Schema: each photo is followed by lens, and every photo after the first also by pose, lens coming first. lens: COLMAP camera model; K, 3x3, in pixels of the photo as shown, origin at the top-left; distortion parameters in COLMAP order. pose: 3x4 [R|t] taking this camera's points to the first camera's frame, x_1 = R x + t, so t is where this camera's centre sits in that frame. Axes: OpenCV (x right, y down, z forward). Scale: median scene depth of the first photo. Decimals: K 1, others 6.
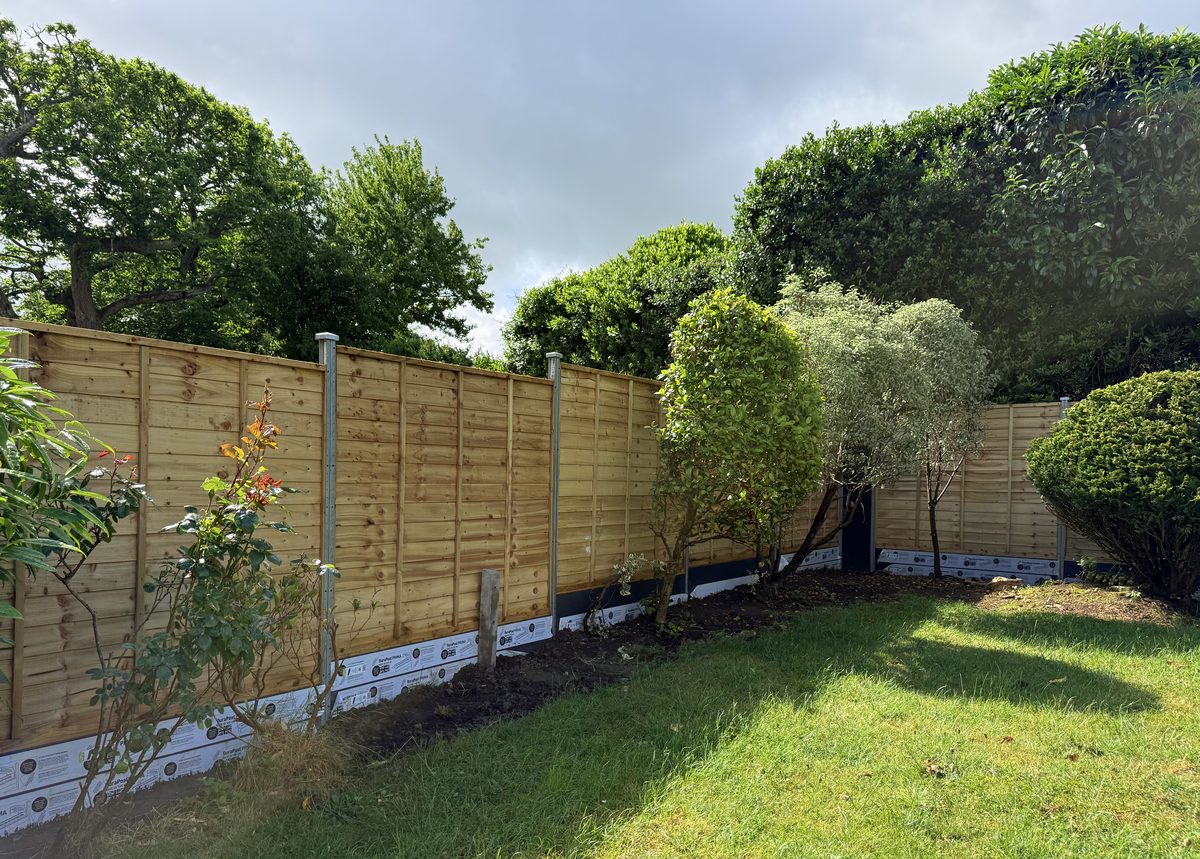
lens RADIAL K [[930.0, 0, 566.7], [0, 930.0, 488.7], [0, 0, 1]] dist [0.061870, -0.034072]
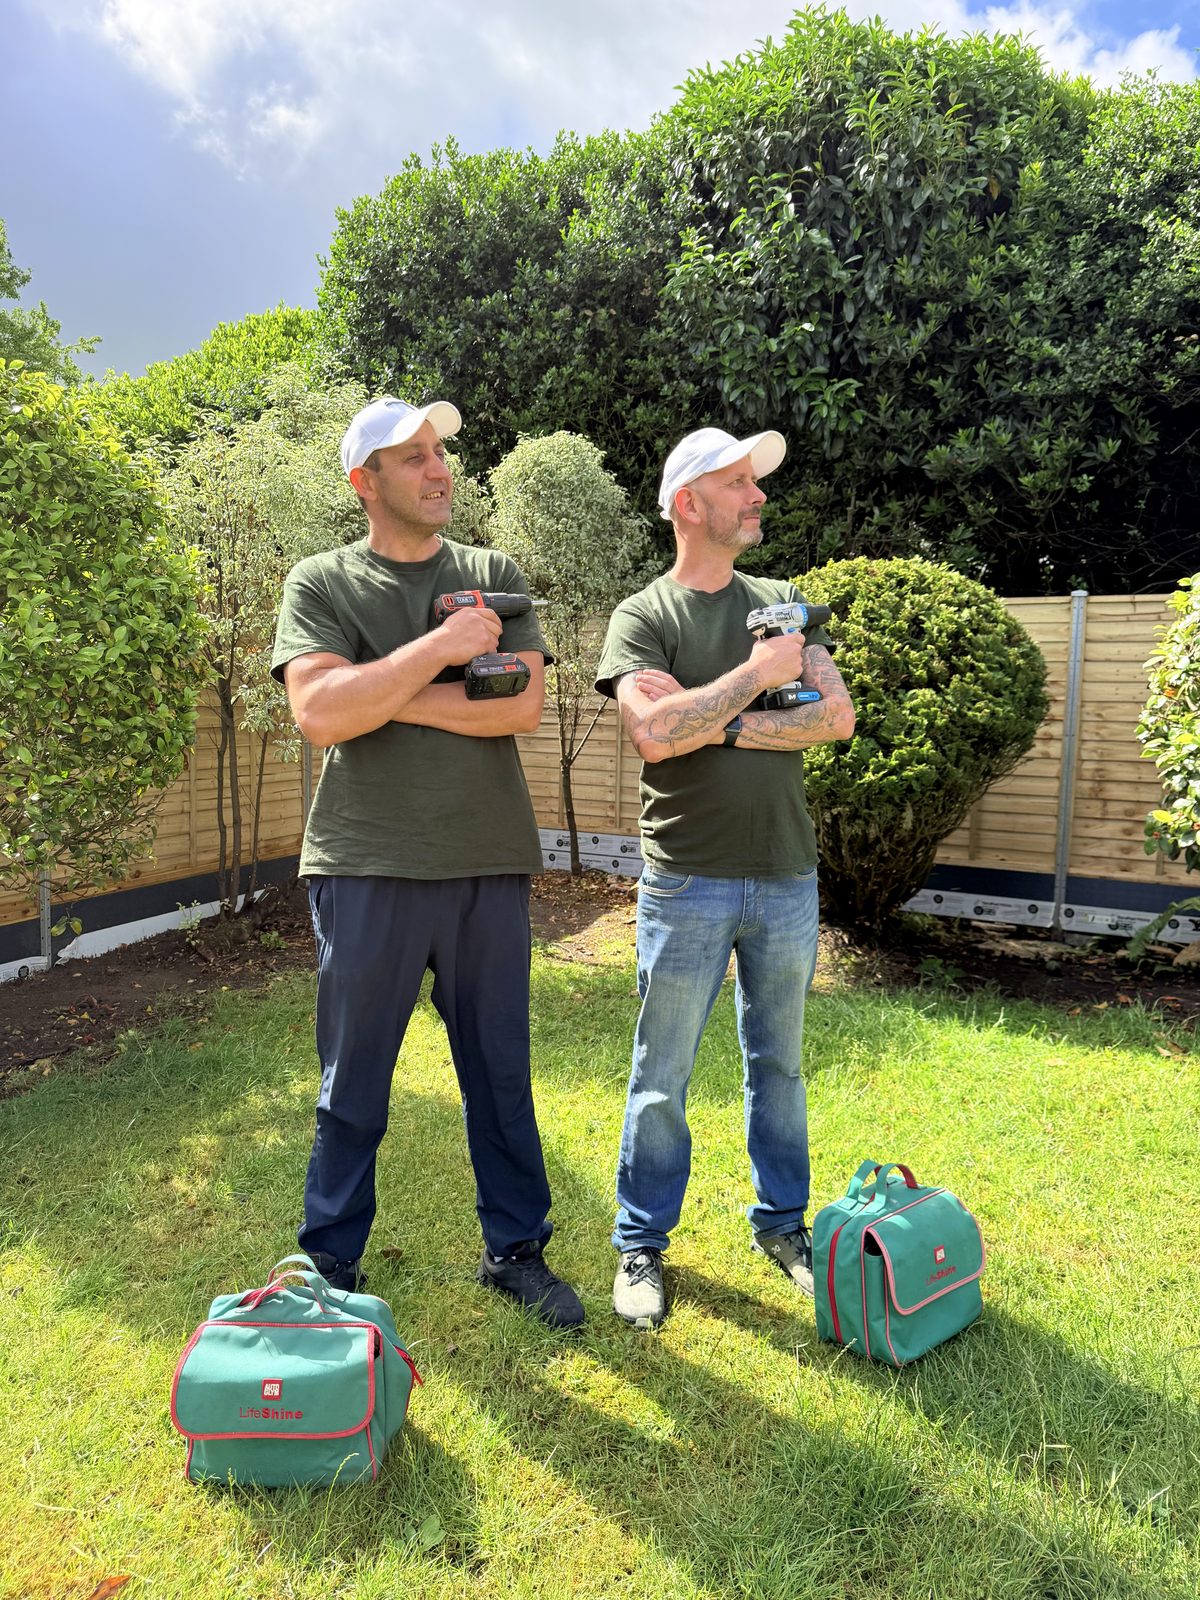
lens RADIAL K [[1138.6, 0, 600.0], [0, 1138.6, 800.0], [0, 0, 1]] dist [0.040797, -0.047340]
pose [[0.974449, -0.021109, 0.223614, 0.239502], [0.001149, 0.996029, 0.089019, -0.027257], [-0.224605, -0.086488, 0.970604, 0.244307]]
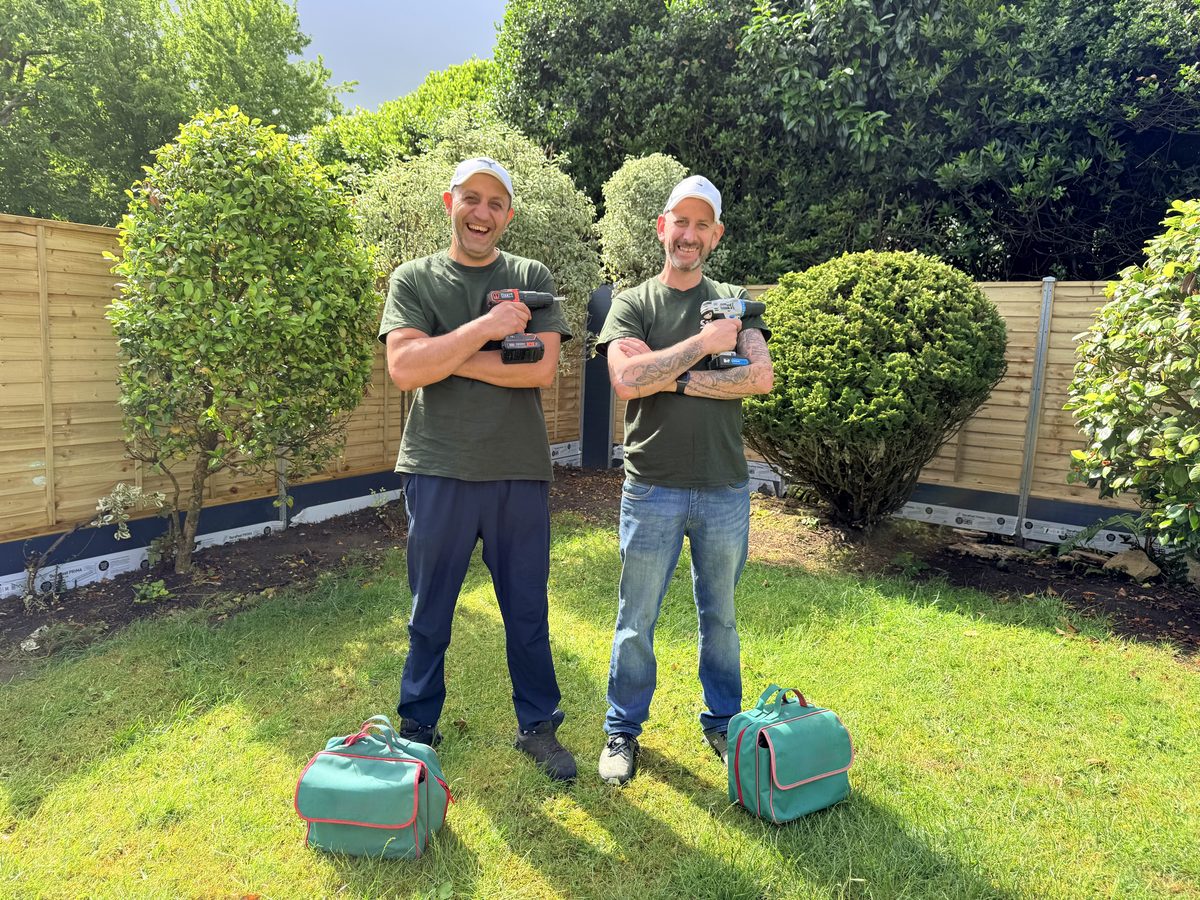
lens RADIAL K [[854.0, 0, 606.3], [0, 854.0, 461.7], [0, 0, 1]] dist [0.040797, -0.047340]
pose [[0.995550, 0.006502, 0.094010, 0.272467], [-0.019140, 0.990774, 0.134165, -0.031972], [-0.092270, -0.135368, 0.986490, 0.213865]]
